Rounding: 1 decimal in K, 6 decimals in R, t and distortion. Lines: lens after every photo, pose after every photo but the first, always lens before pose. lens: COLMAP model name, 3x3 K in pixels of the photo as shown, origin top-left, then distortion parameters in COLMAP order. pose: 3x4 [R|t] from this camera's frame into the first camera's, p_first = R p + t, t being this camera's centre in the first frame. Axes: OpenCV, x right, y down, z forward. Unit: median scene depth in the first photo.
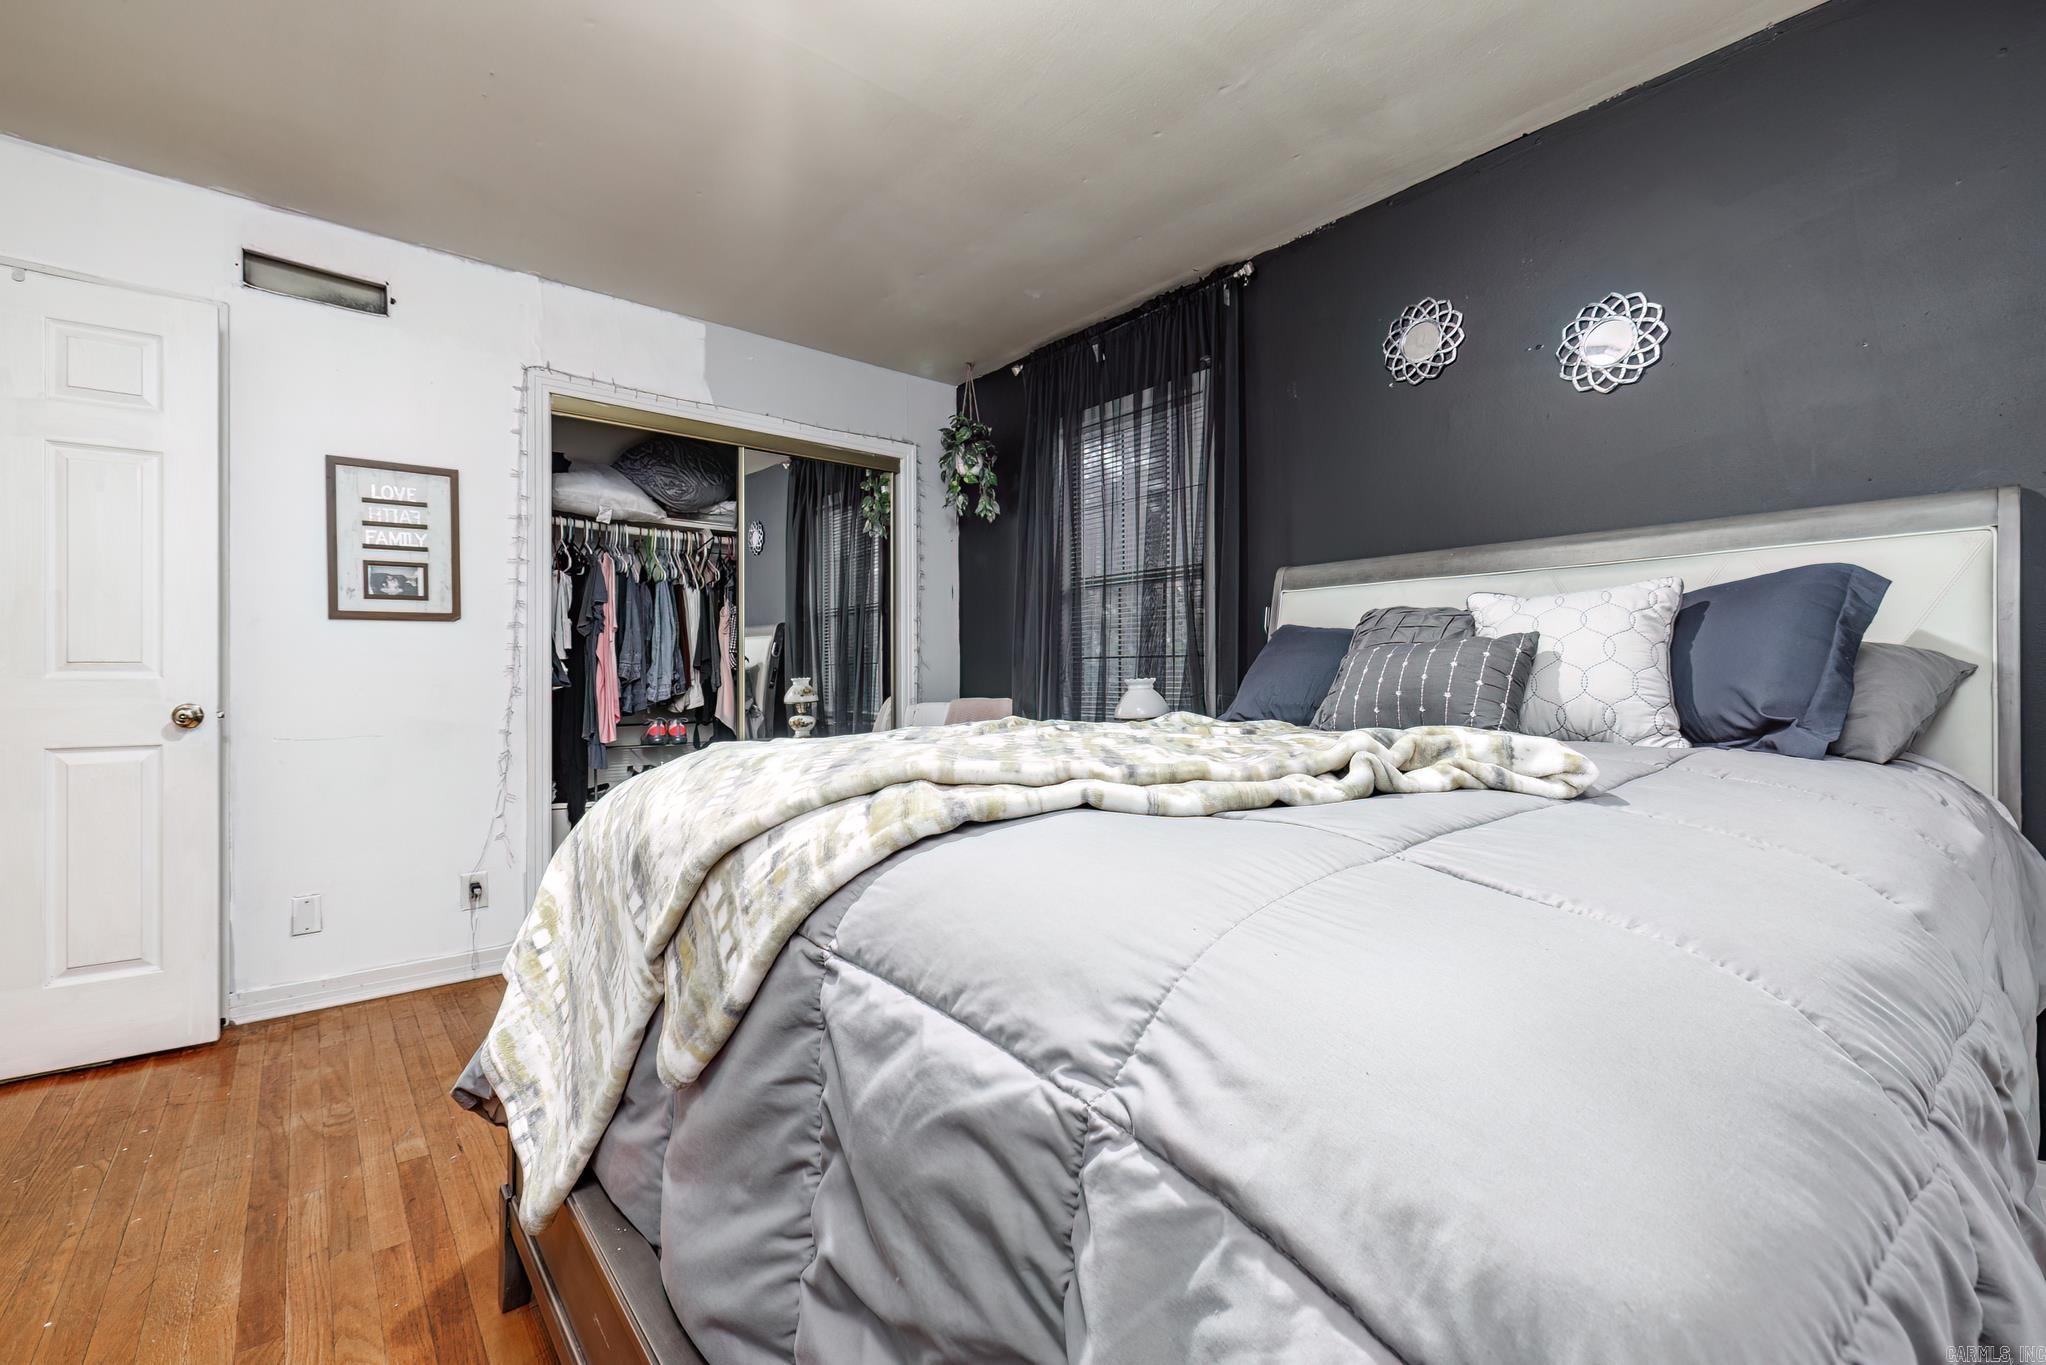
lens RADIAL K [[870.7, 0, 1023.0], [0, 870.7, 682.5], [0, 0, 1]] dist [0.000708, 0.000046]
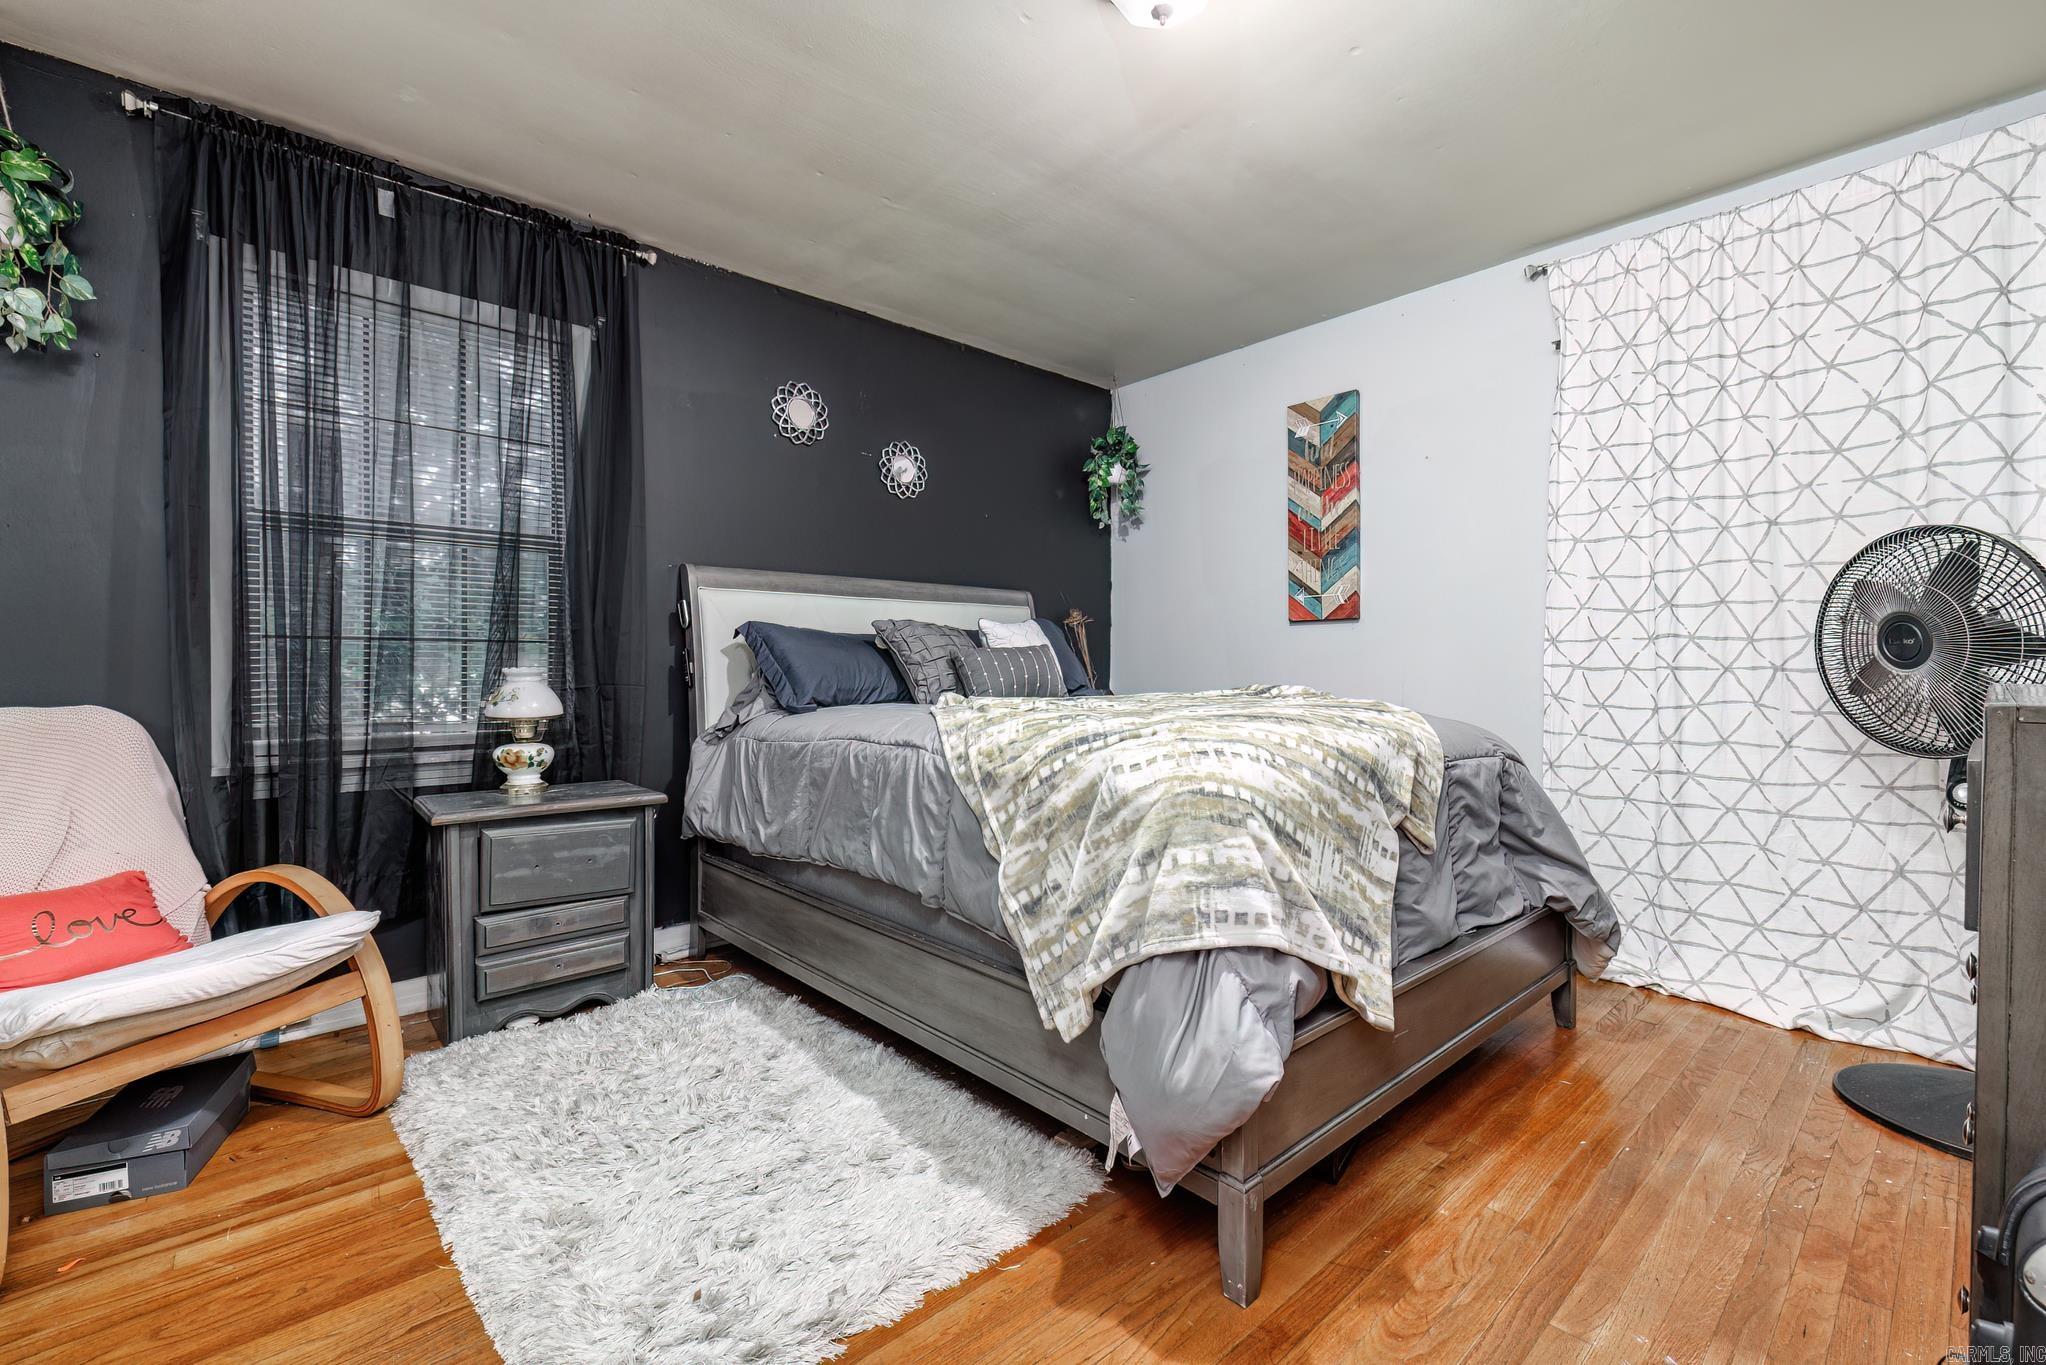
lens RADIAL K [[870.7, 0, 1023.0], [0, 870.7, 682.5], [0, 0, 1]] dist [0.000708, 0.000046]
pose [[-0.051072, -0.019286, 0.998509, -0.835076], [0.010796, 0.999744, 0.019862, -0.008664], [-0.998637, 0.011795, -0.050850, 0.699908]]
